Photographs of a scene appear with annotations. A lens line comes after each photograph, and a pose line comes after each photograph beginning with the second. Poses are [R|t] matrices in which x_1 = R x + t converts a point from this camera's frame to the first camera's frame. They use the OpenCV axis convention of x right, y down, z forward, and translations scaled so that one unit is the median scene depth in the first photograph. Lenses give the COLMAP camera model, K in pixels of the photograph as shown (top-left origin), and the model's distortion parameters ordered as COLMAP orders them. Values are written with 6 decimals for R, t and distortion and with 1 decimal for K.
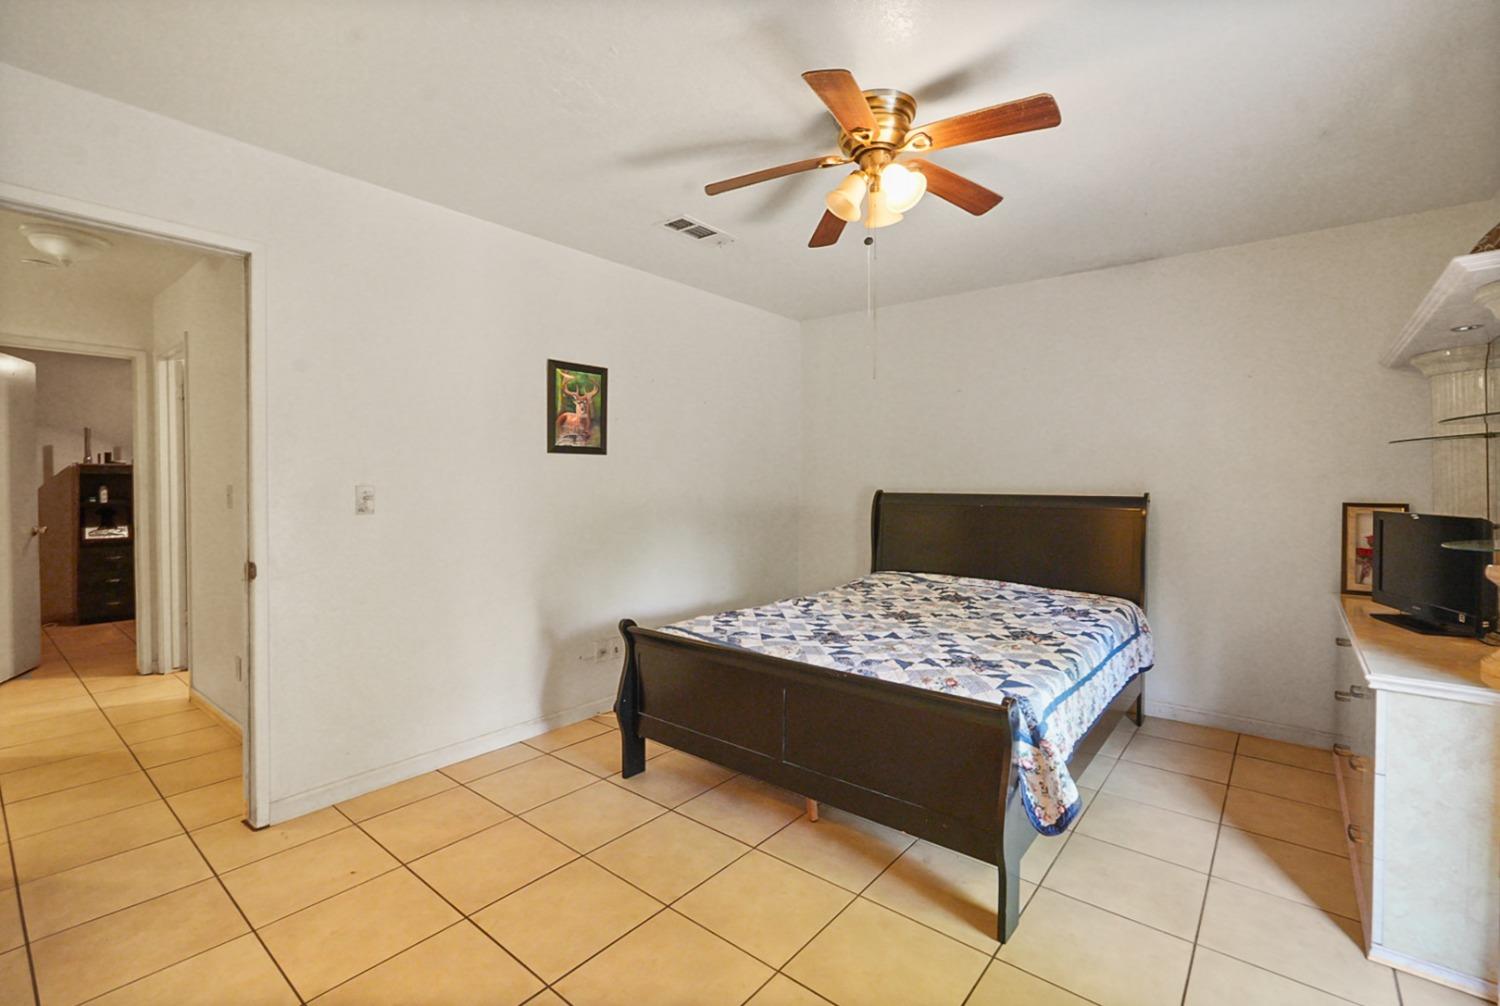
lens RADIAL K [[661.0, 0, 745.9], [0, 661.0, 499.7], [0, 0, 1]] dist [-0.000305, 0.007771]
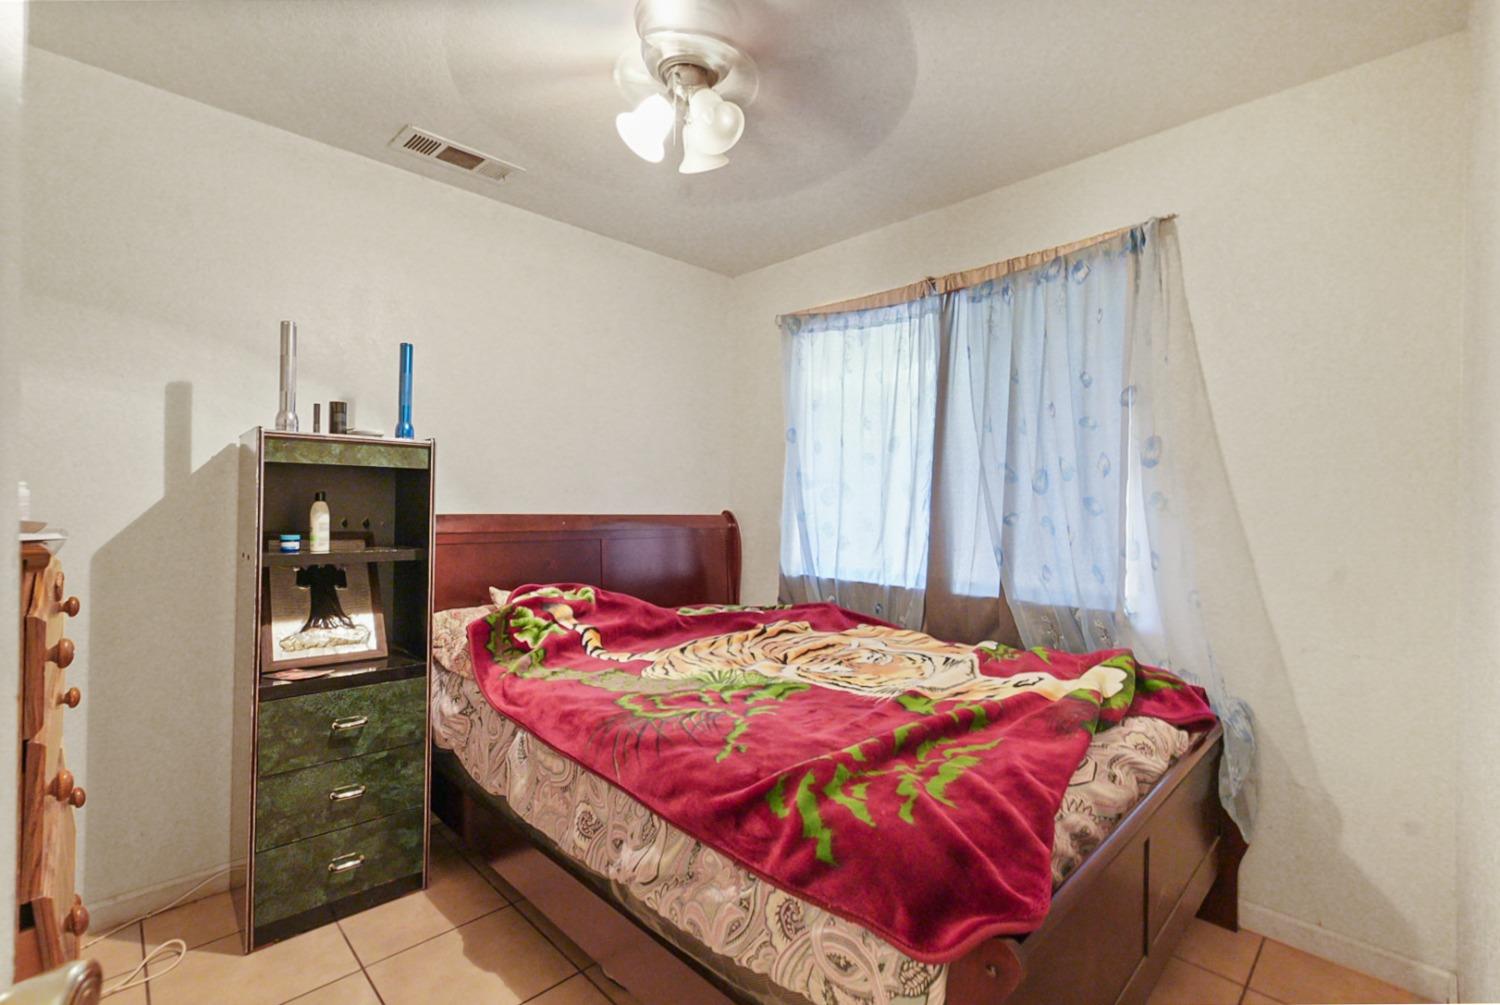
lens RADIAL K [[661.0, 0, 745.9], [0, 661.0, 499.2], [0, 0, 1]] dist [-0.000305, 0.007771]
pose [[0.995135, 0.001586, -0.098509, -0.718621], [-0.004240, 0.999633, -0.026741, -0.013539], [0.098430, 0.027029, 0.994777, 0.686947]]
